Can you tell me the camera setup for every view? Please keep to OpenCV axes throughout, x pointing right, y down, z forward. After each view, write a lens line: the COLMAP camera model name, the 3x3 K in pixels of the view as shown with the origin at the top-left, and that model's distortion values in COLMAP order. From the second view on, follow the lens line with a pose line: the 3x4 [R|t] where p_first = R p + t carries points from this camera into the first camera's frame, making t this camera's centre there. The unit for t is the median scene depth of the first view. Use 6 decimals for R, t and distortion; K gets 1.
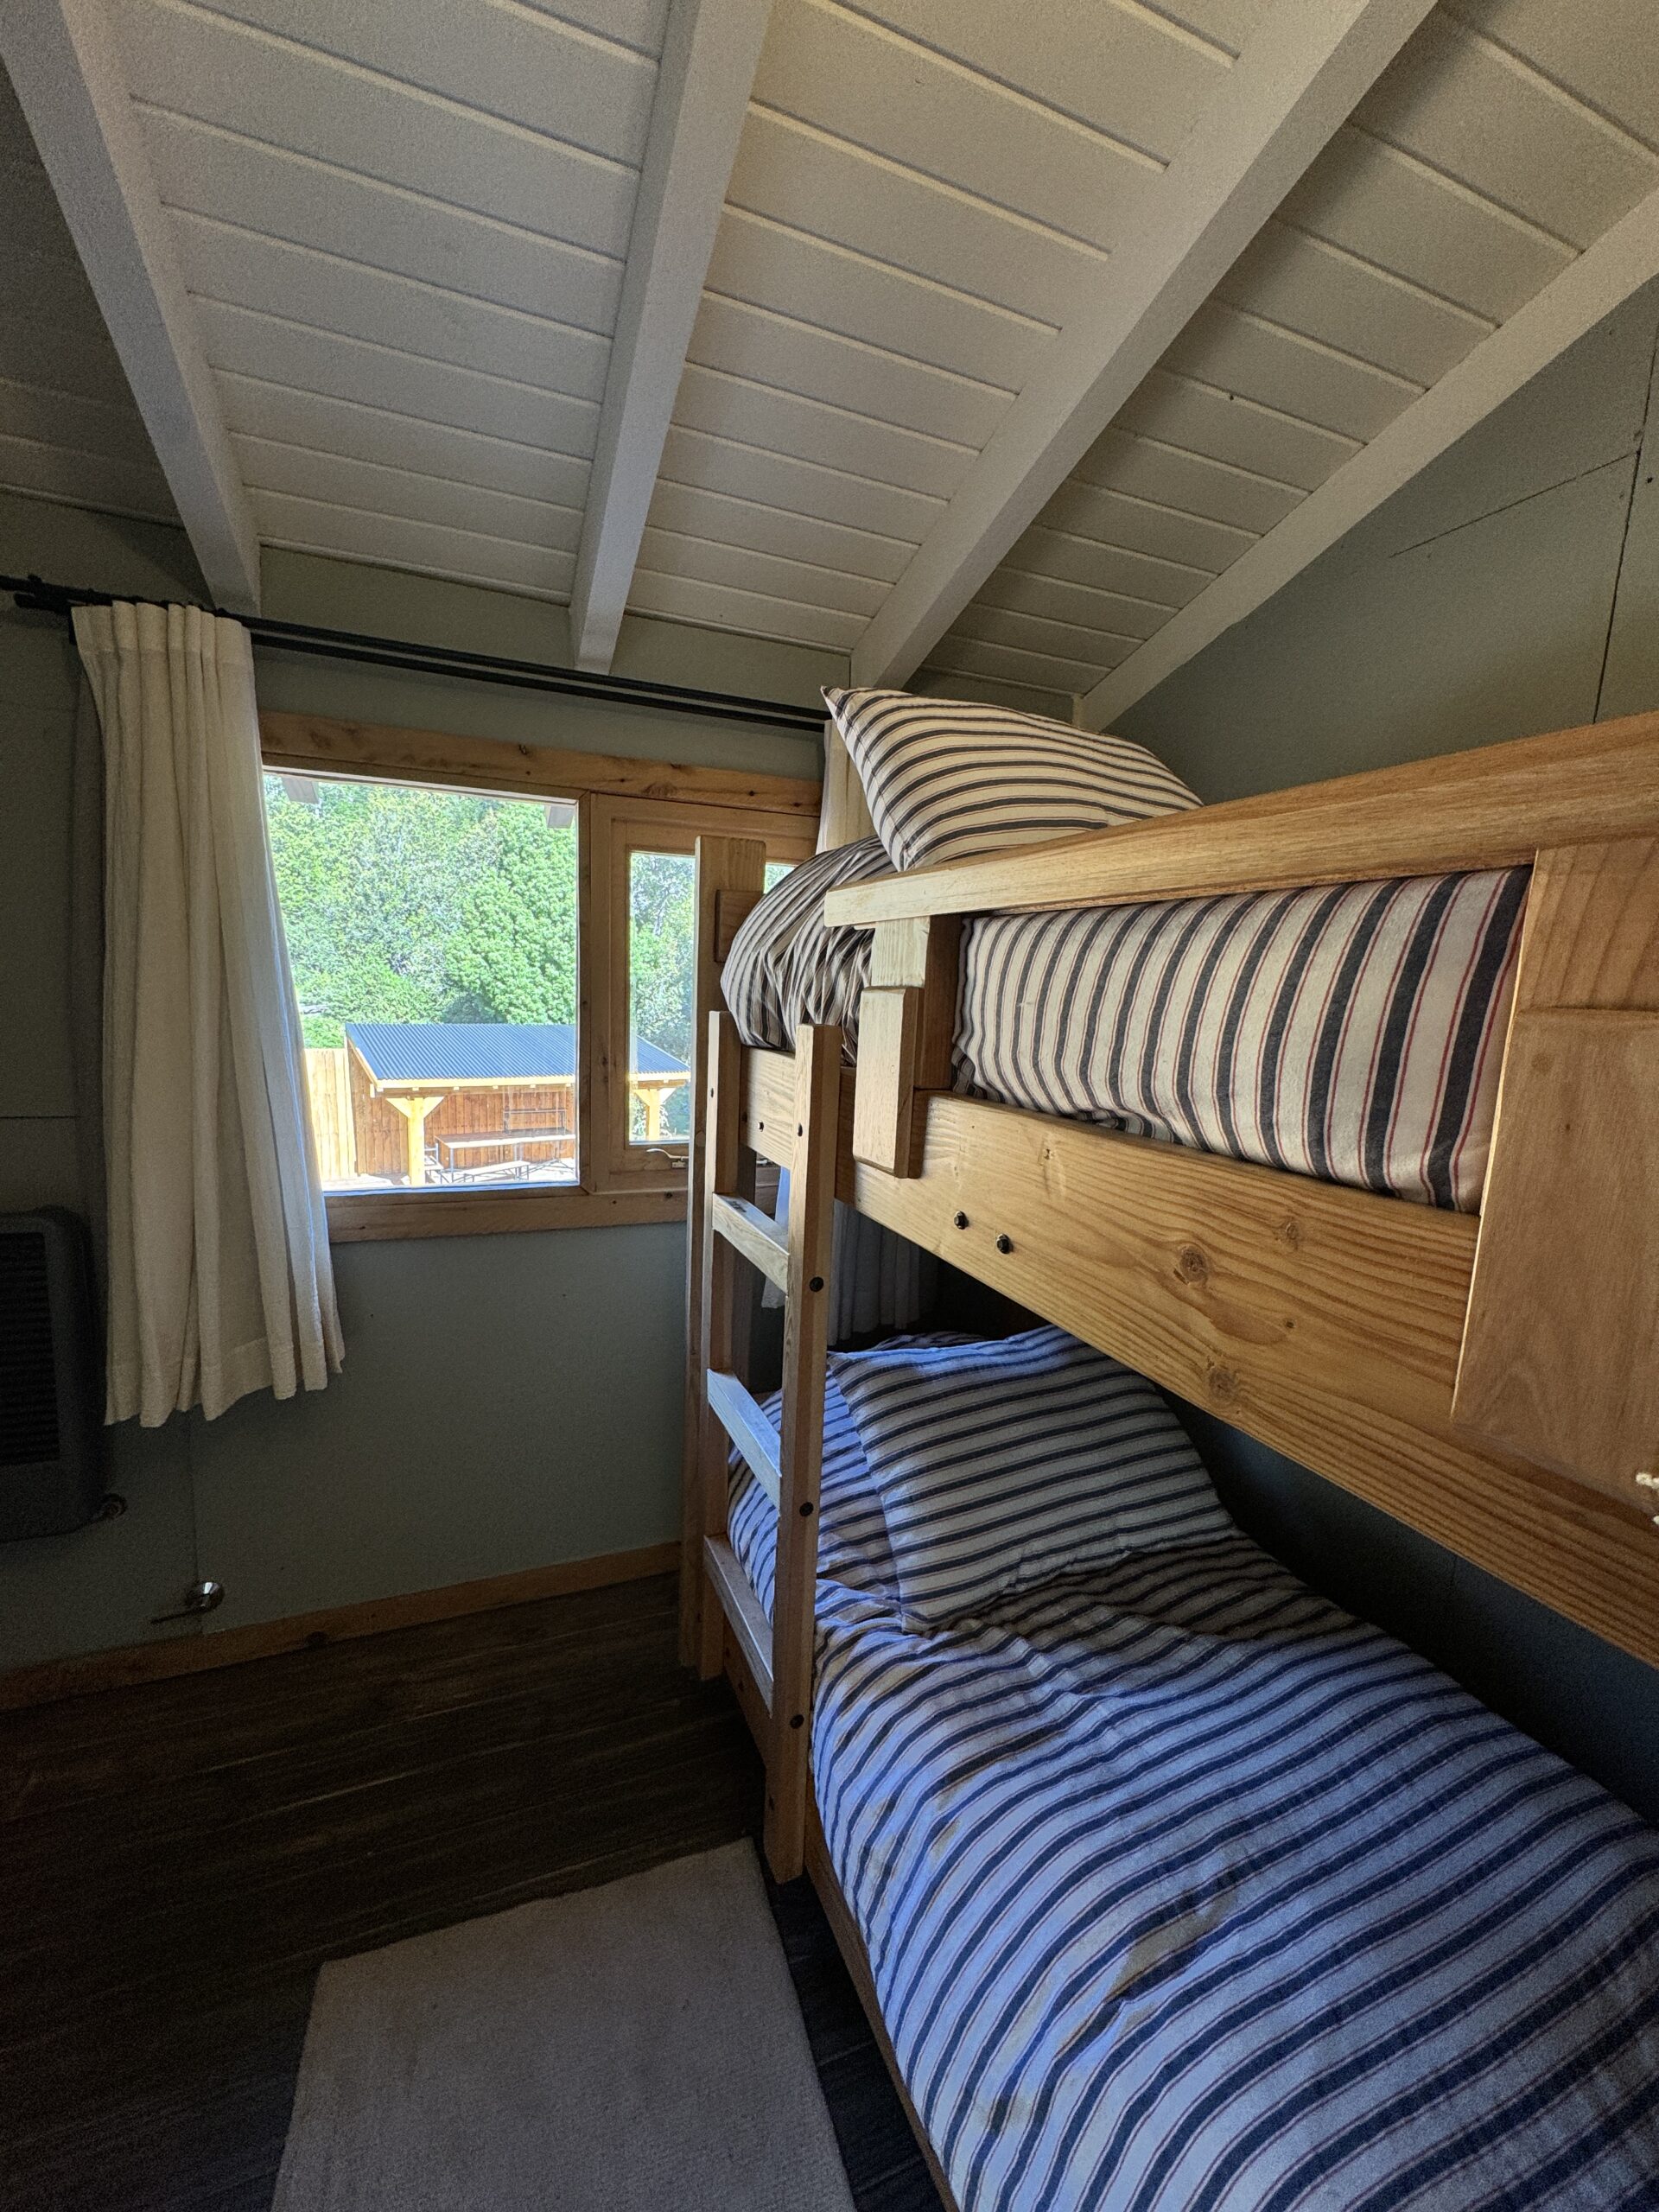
lens RADIAL K [[883.8, 0, 822.3], [0, 883.8, 1105.0], [0, 0, 1]] dist [-0.001839, 0.001062]
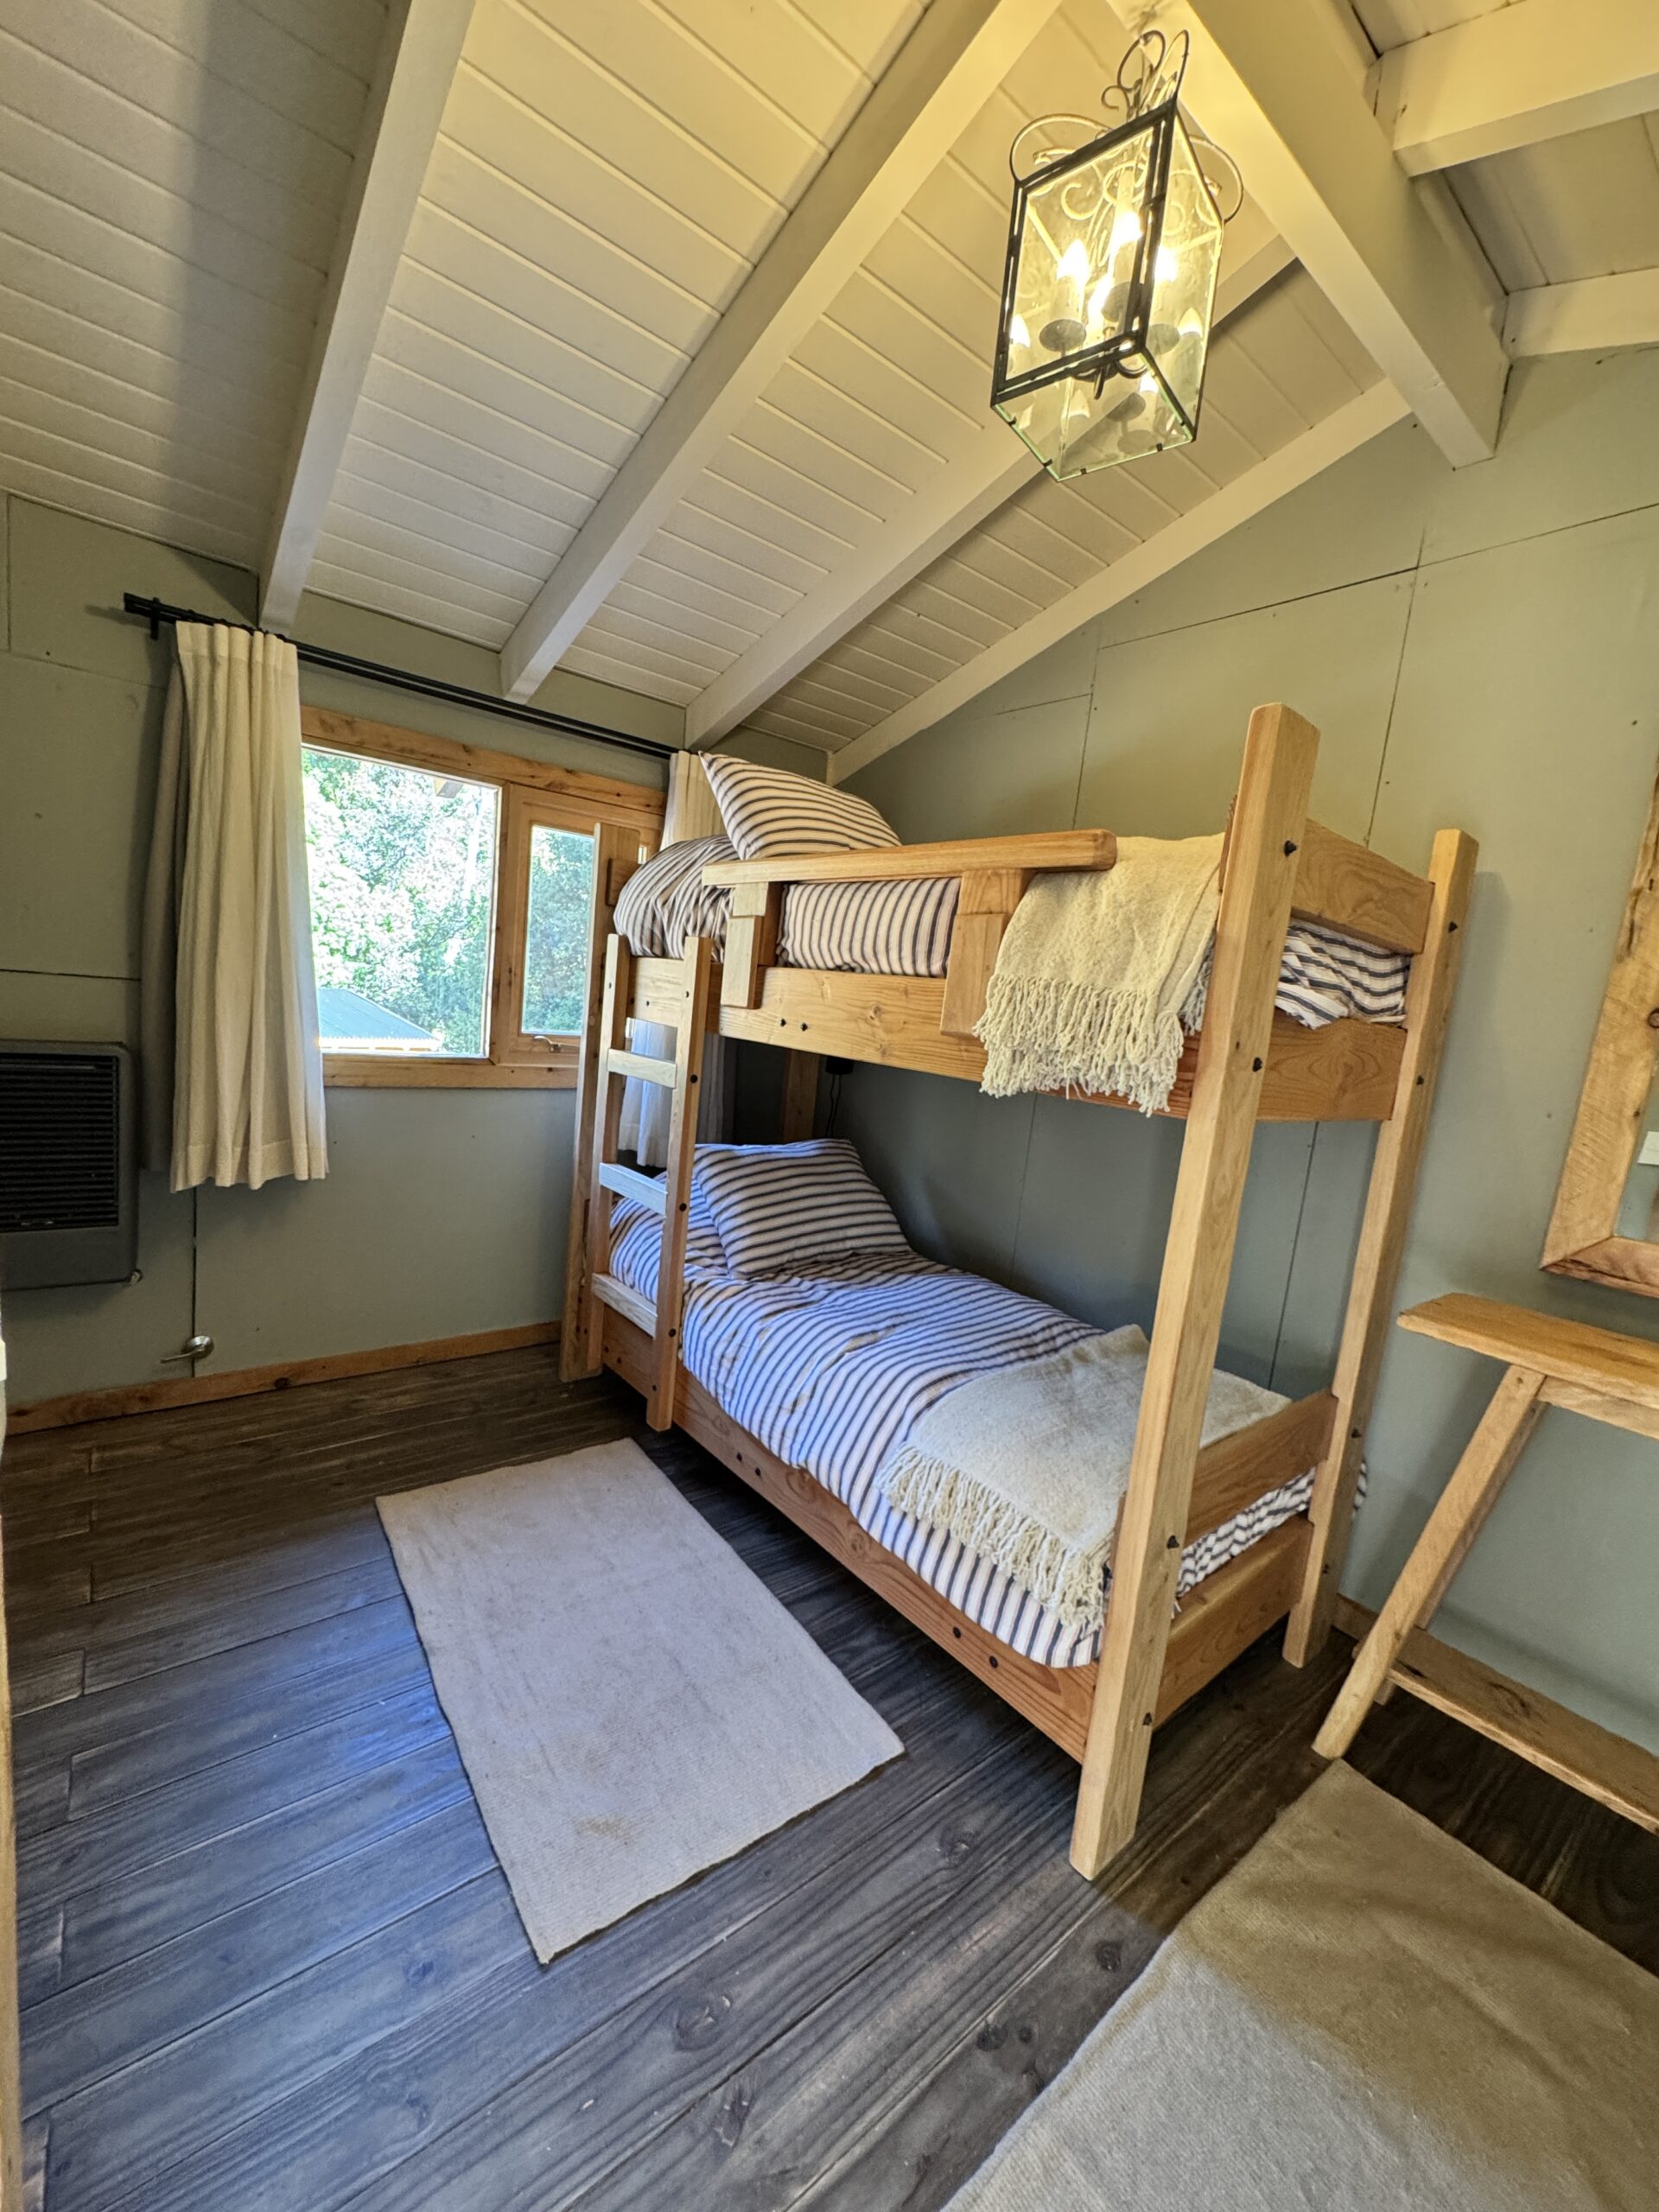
lens RADIAL K [[883.8, 0, 828.4], [0, 883.8, 1099.5], [0, 0, 1]] dist [-0.001839, 0.001062]
pose [[0.955334, 0.018068, 0.294976, -0.245725], [-0.019632, 0.999805, 0.002342, 0.206397], [-0.294876, -0.008028, 0.955502, -0.734124]]
